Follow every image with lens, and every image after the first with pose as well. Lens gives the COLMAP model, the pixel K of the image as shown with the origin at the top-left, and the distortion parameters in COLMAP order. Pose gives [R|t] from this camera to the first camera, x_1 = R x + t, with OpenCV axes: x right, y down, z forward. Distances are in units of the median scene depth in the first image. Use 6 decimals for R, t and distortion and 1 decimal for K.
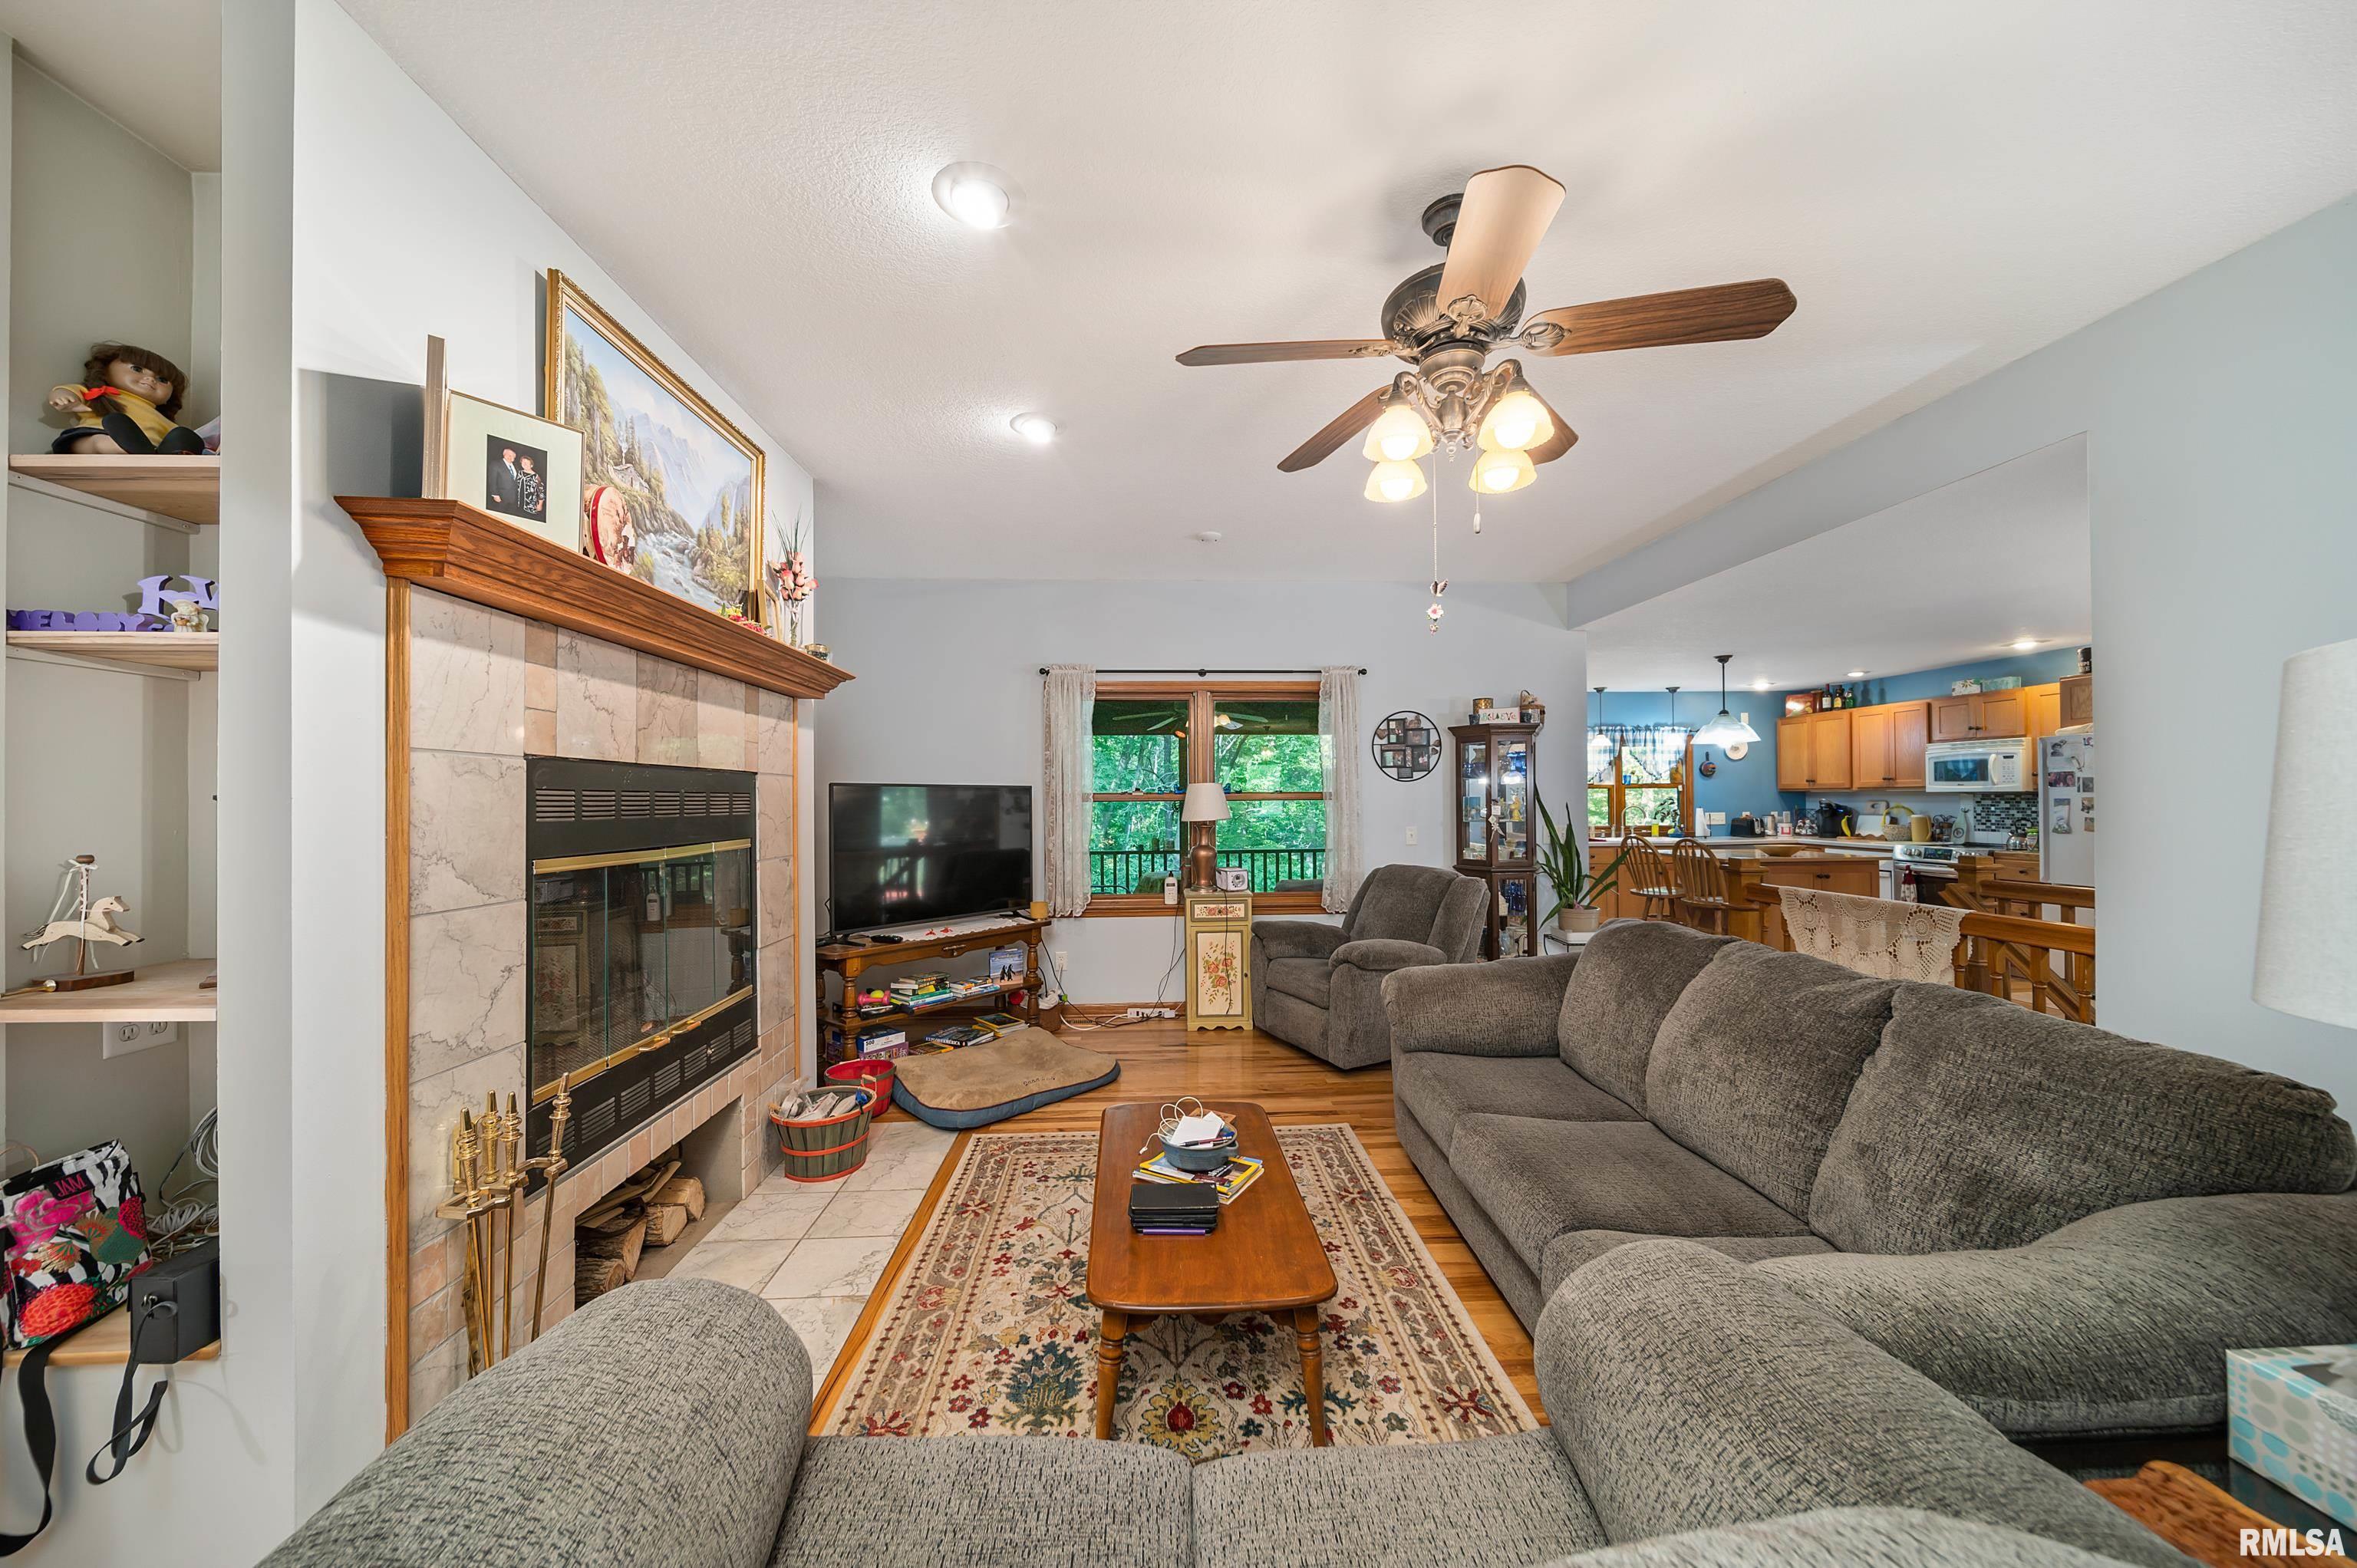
lens RADIAL K [[831.1, 0, 1167.7], [0, 831.1, 794.0], [0, 0, 1]] dist [-0.001829, -0.000525]
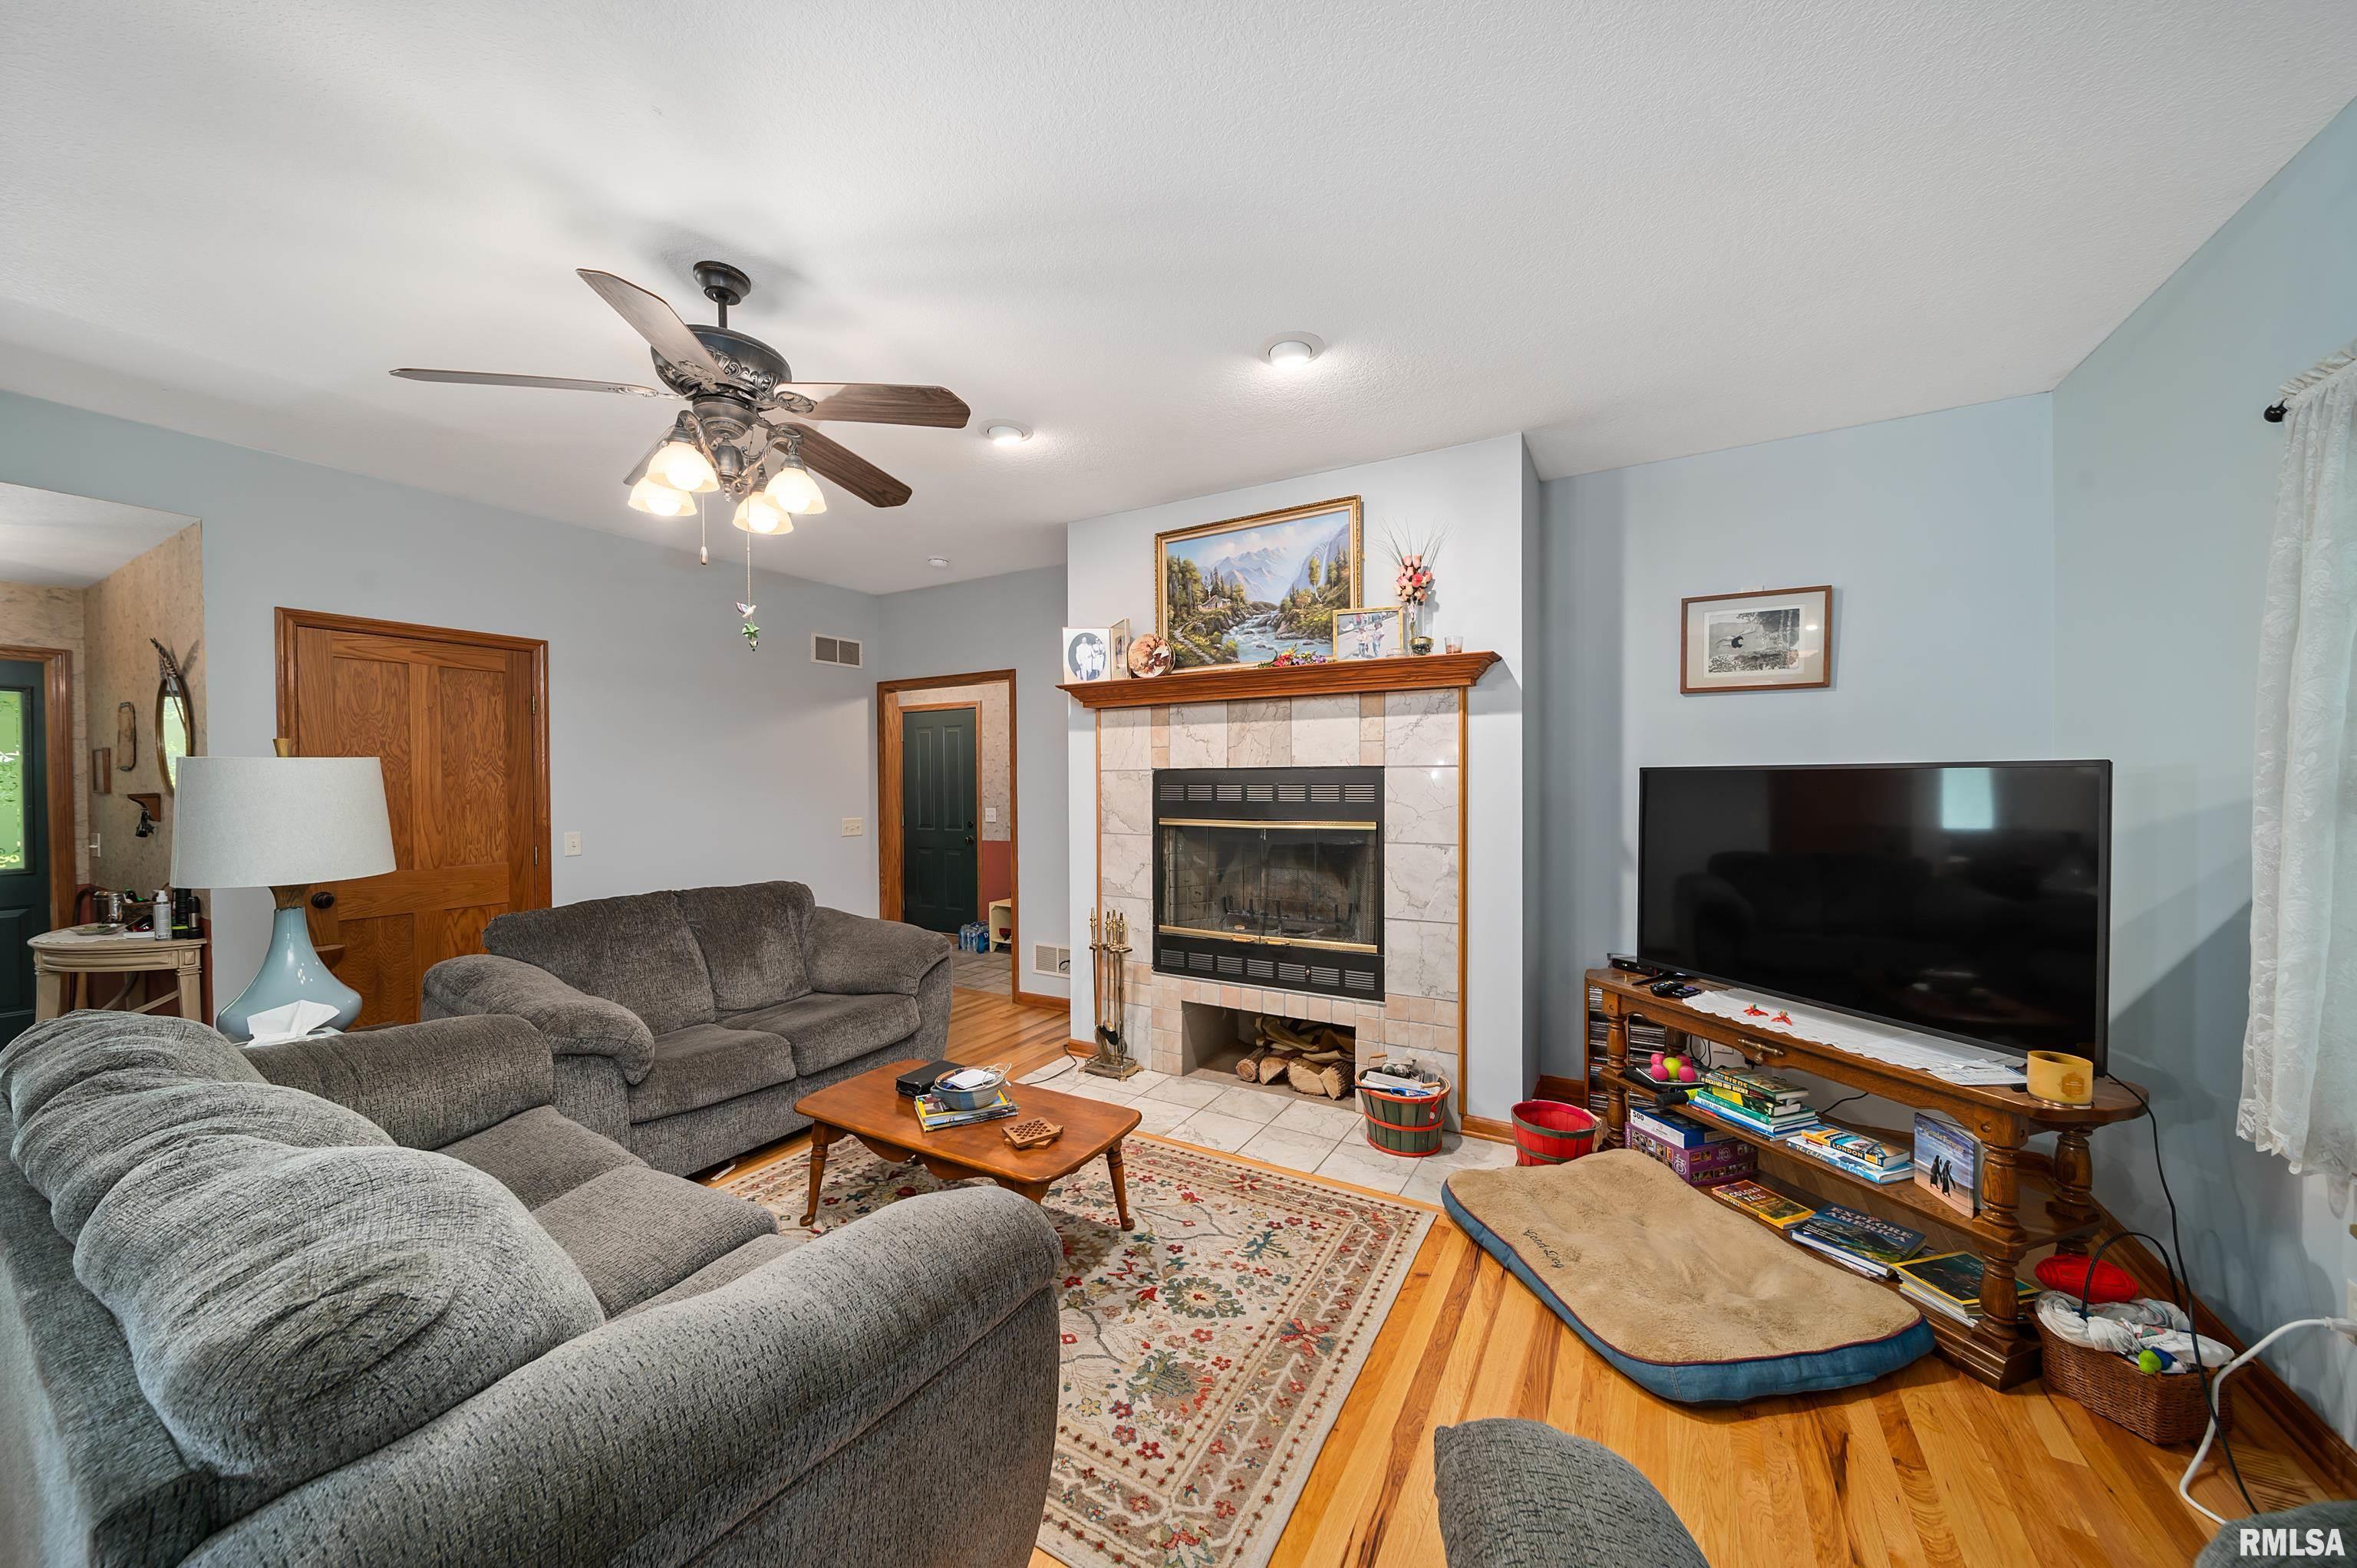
lens RADIAL K [[831.1, 0, 1184.4], [0, 831.1, 792.1], [0, 0, 1]] dist [-0.001829, -0.000525]
pose [[-0.534624, 0.022092, -0.844801, 0.249920], [0.016279, 0.999742, 0.015842, -0.005042], [0.844933, -0.005283, -0.534846, 0.547174]]
